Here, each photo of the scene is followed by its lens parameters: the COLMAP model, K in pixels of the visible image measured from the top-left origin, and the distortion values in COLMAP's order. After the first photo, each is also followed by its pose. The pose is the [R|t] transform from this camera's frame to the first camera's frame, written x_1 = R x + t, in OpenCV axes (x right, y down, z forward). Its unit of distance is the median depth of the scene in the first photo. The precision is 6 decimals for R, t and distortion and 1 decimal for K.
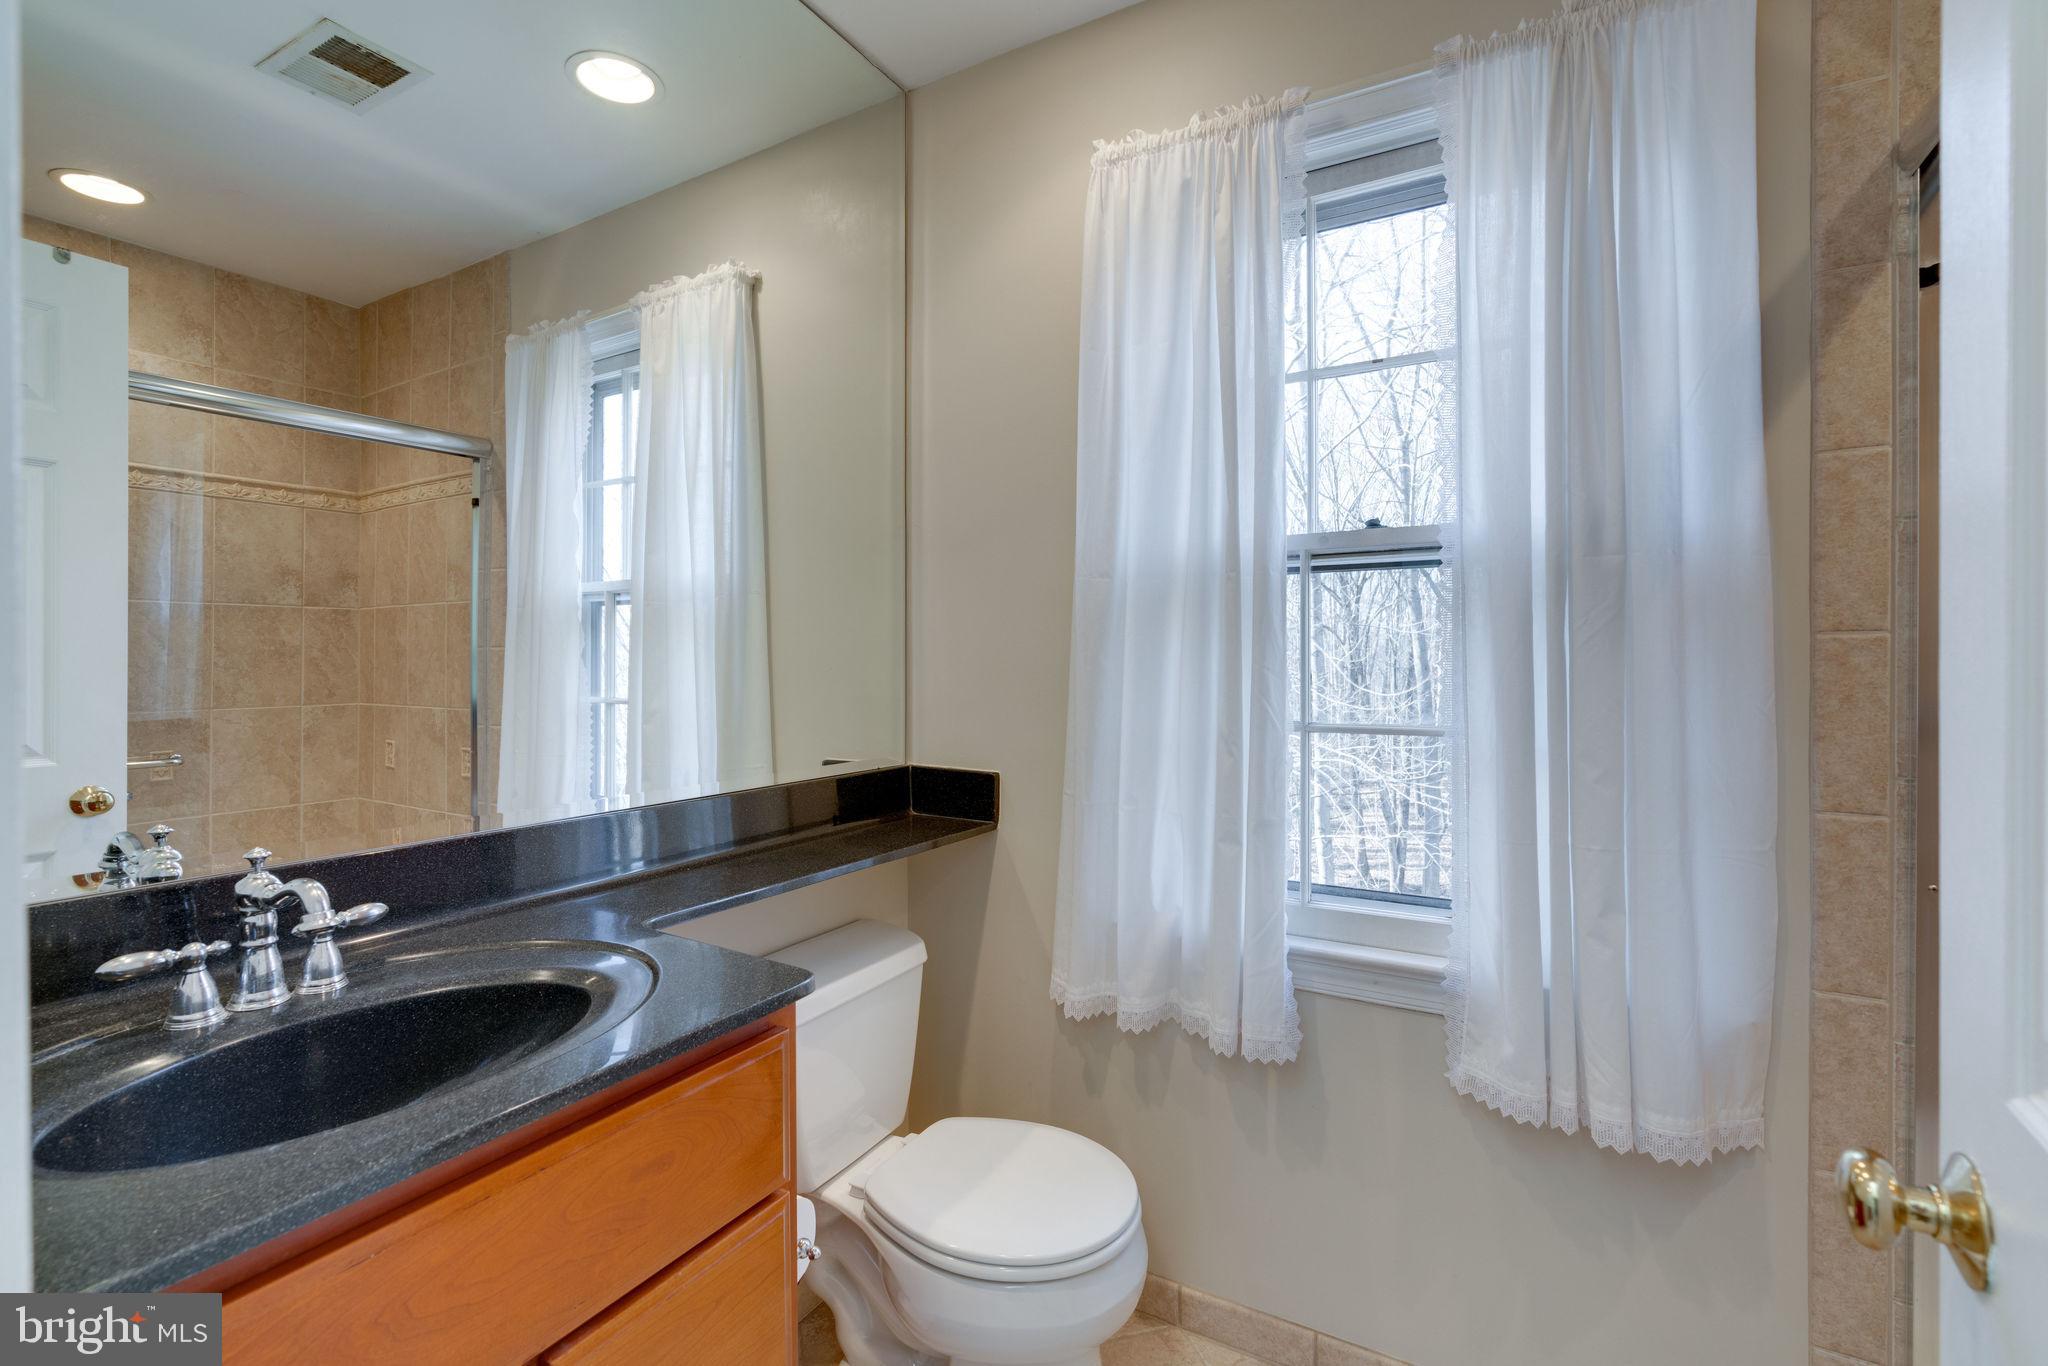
lens RADIAL K [[867.5, 0, 1032.6], [0, 867.5, 672.9], [0, 0, 1]] dist [0.001344, -0.000463]
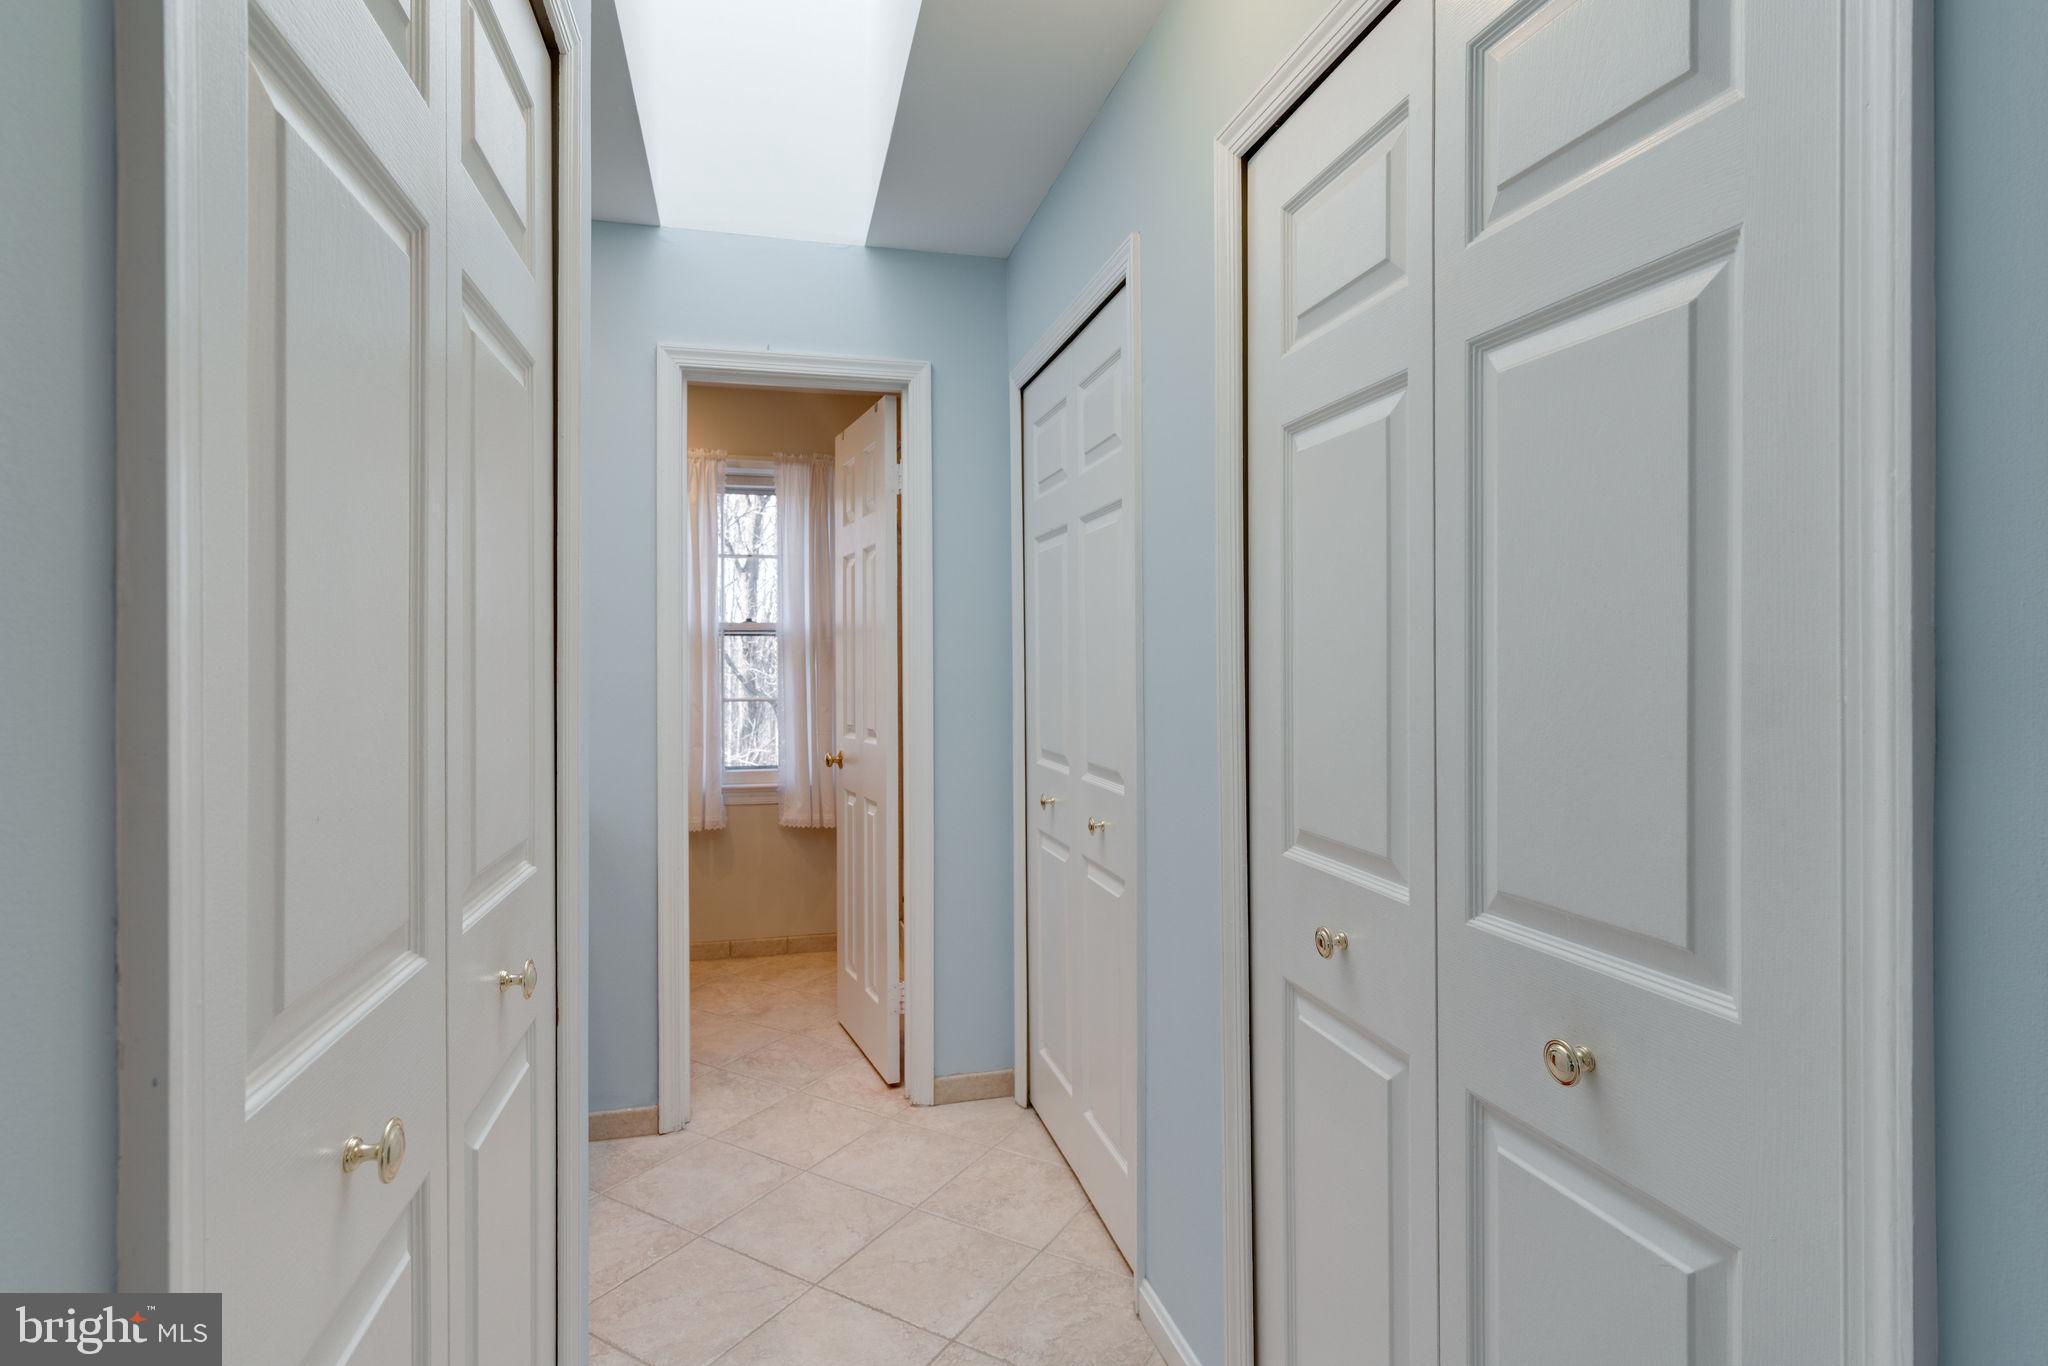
lens RADIAL K [[920.6, 0, 1010.5], [0, 920.6, 674.3], [0, 0, 1]] dist [-0.011894, 0.001069]
pose [[0.711837, -0.002398, 0.702341, -0.960663], [0.005956, 0.999979, -0.002622, 0.000881], [-0.702320, 0.006050, 0.711836, -1.464270]]
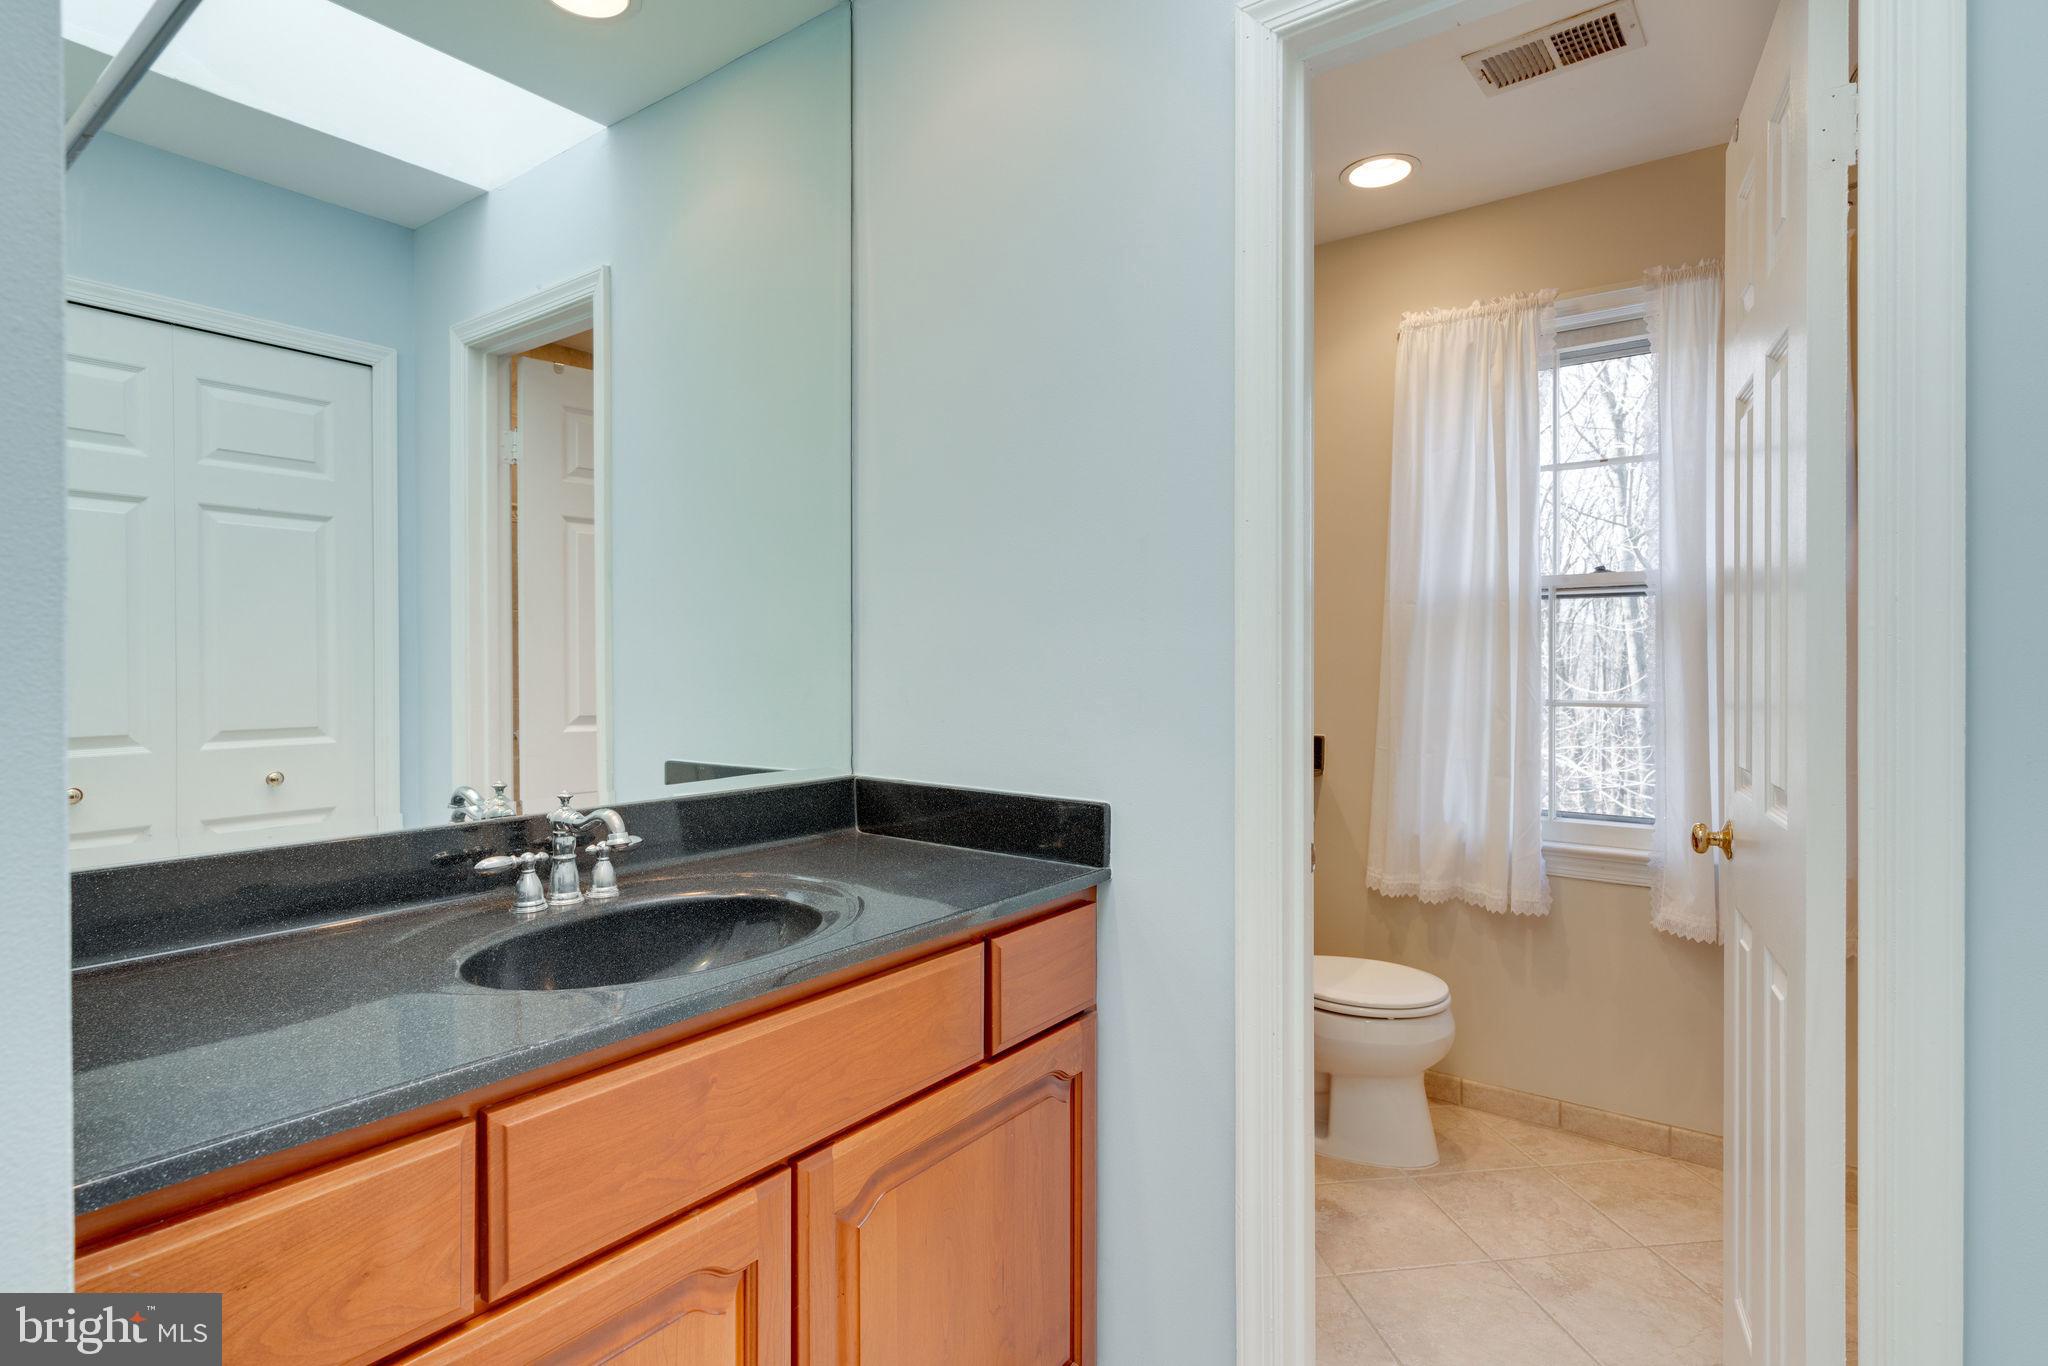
lens RADIAL K [[1000.7, 0, 1036.5], [0, 1000.7, 669.5], [0, 0, 1]] dist [0.001591, 0.000409]
pose [[0.992882, 0.002392, -0.119076, -0.374664], [-0.002746, 0.999992, -0.002809, 0.011899], [0.119068, 0.003116, 0.992881, -0.847766]]
